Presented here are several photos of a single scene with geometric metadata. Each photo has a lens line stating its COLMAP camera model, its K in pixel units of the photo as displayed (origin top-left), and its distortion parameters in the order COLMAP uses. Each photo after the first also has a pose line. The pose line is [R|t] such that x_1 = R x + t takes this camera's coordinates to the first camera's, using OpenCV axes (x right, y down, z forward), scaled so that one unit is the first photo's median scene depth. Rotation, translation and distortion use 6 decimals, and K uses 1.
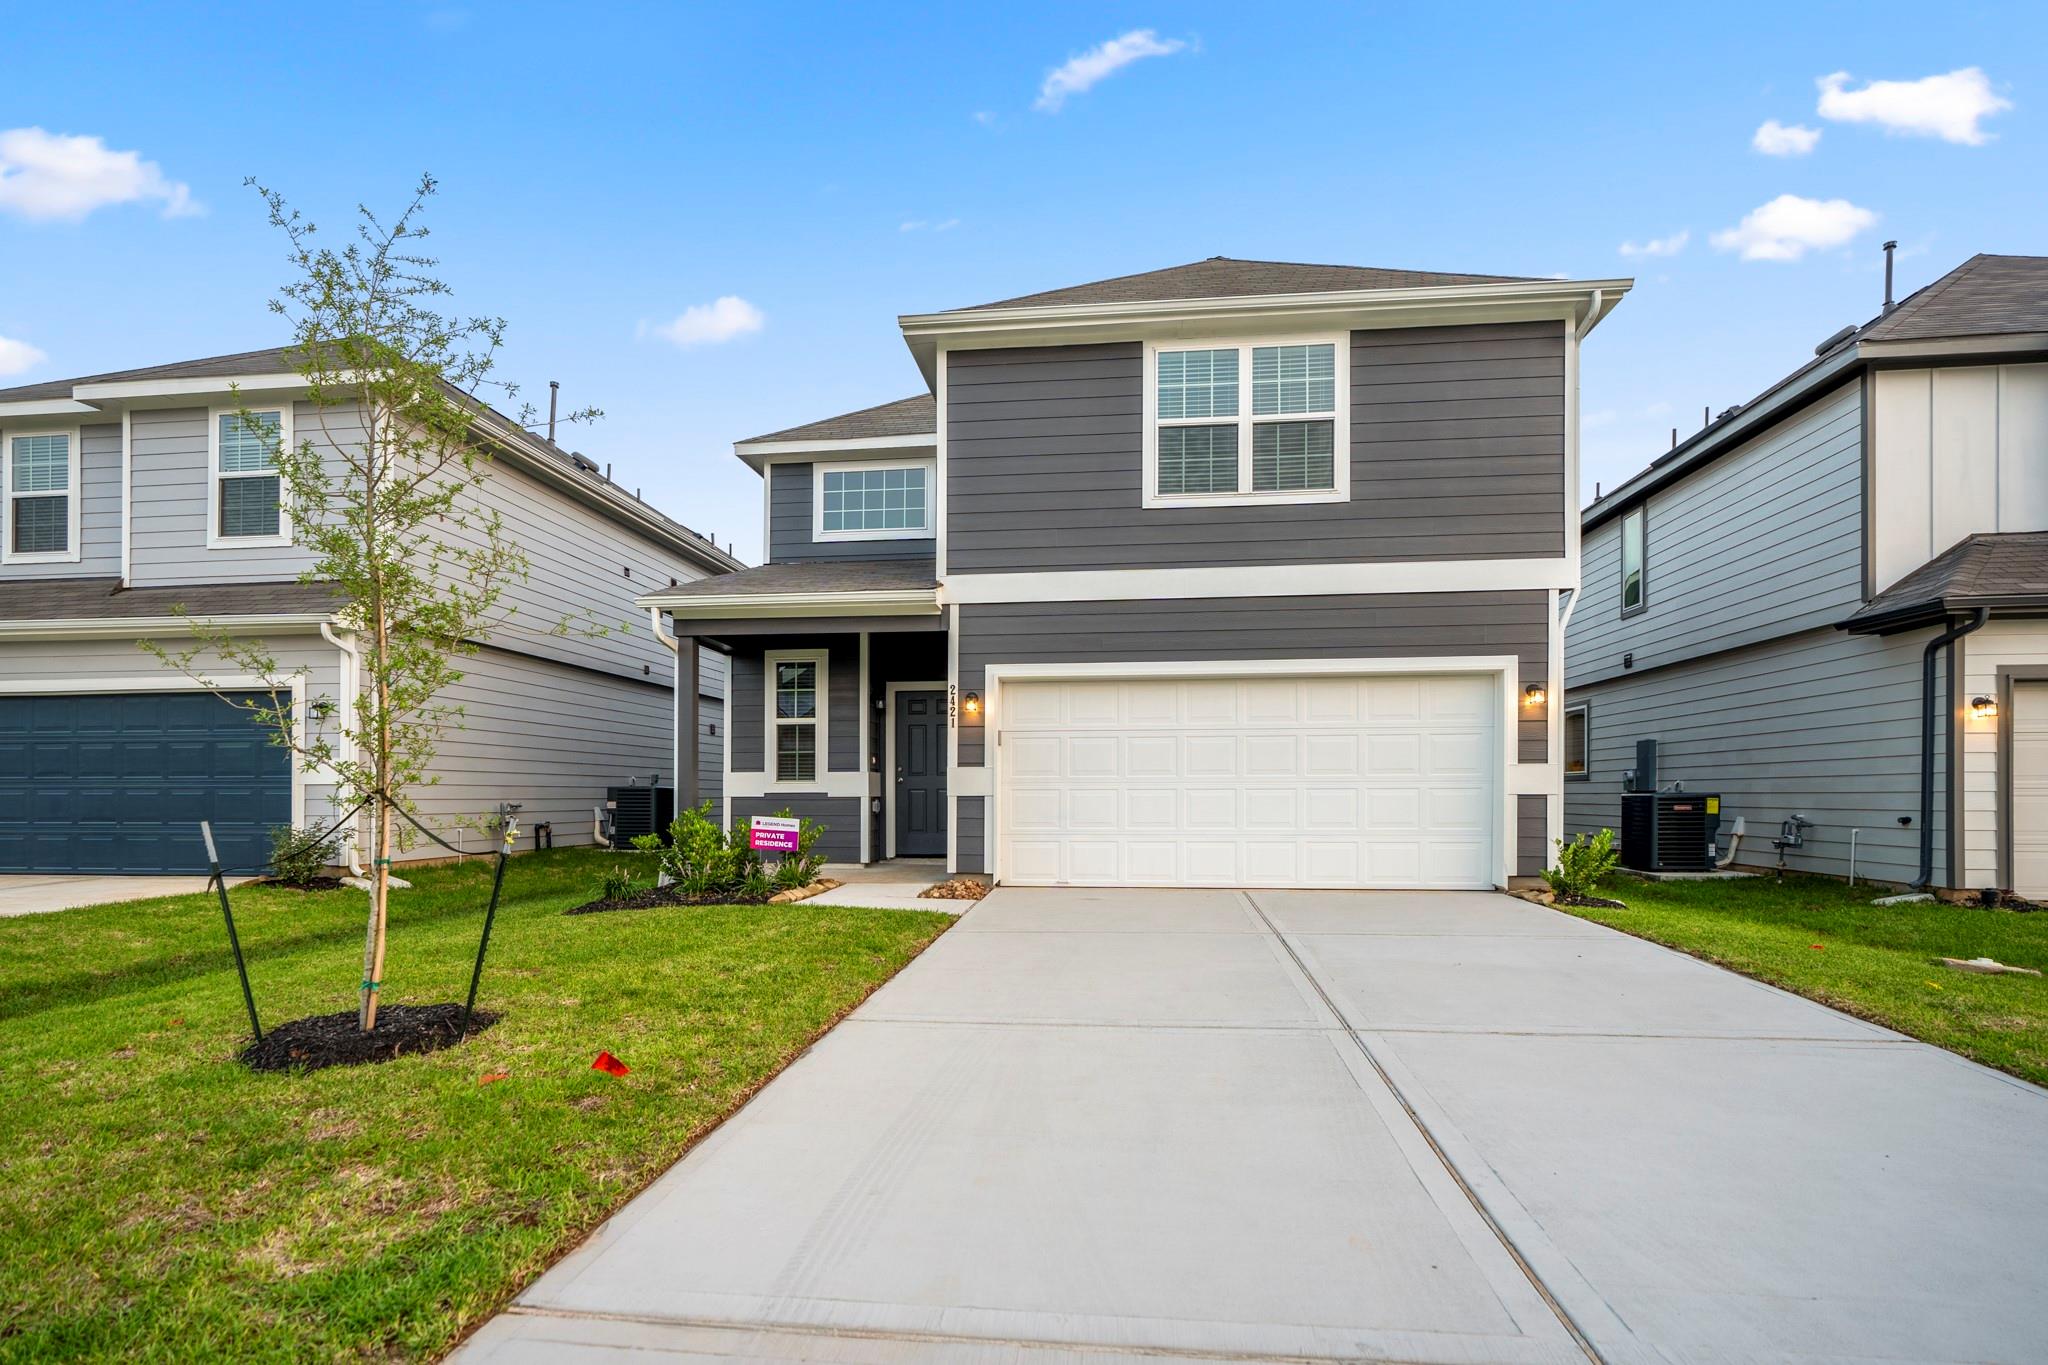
lens RADIAL K [[958.4, 0, 1024.0], [0, 958.4, 682.5], [0, 0, 1]] dist [-0.002125, 0.000415]
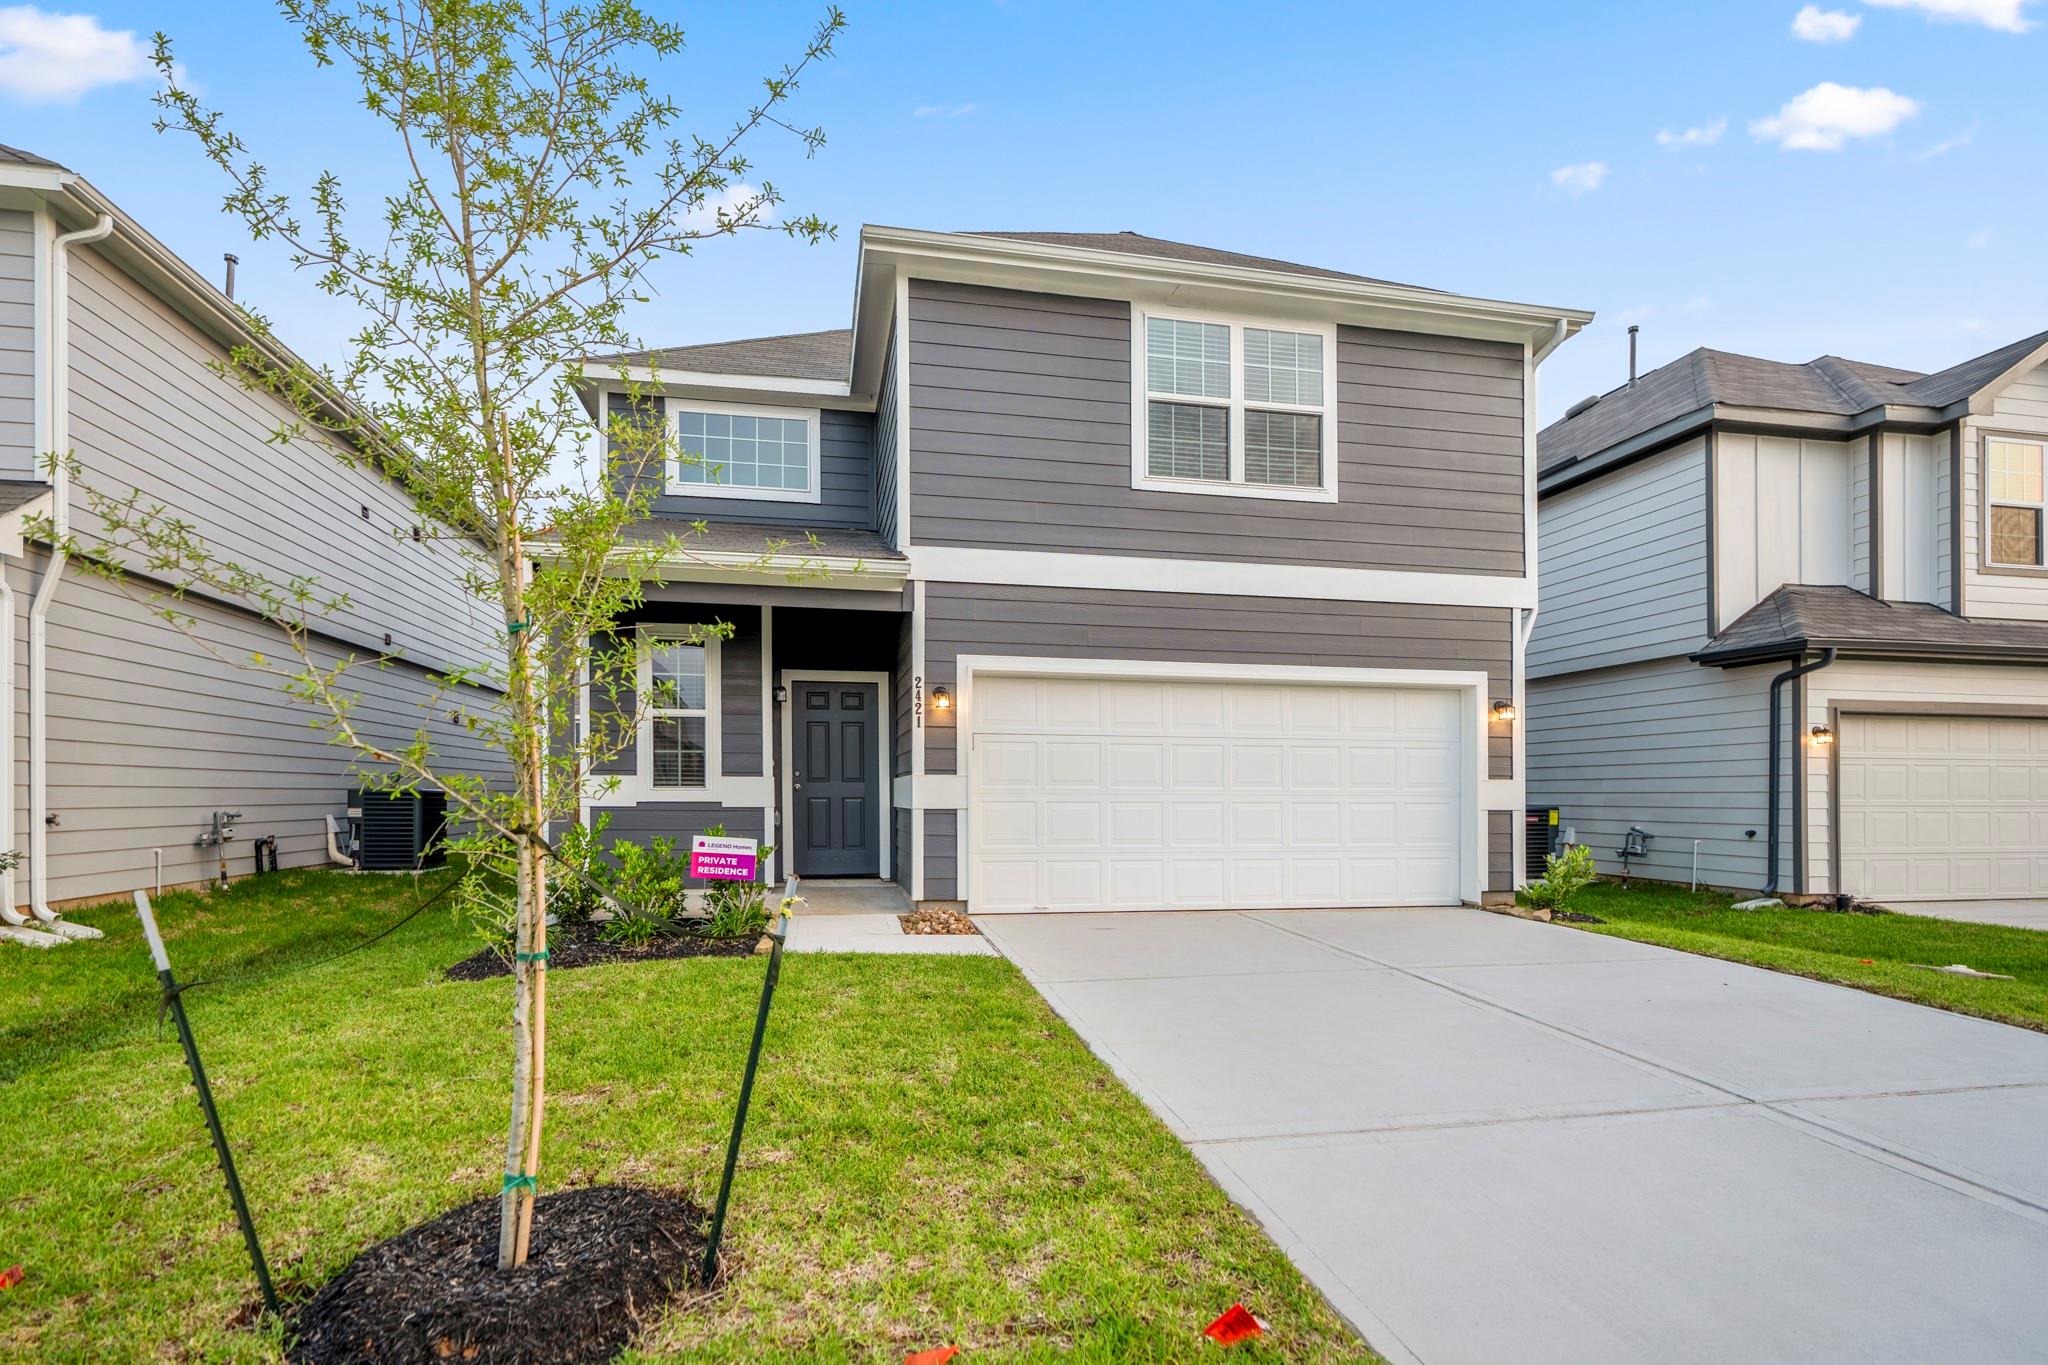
lens RADIAL K [[973.0, 0, 1023.4], [0, 973.0, 703.6], [0, 0, 1]] dist [-0.001241, -0.000425]
pose [[0.955655, 0.035102, 0.292390, -0.232971], [-0.041894, 0.998978, 0.016996, 0.007582], [-0.291494, -0.028492, 0.956148, 0.155949]]
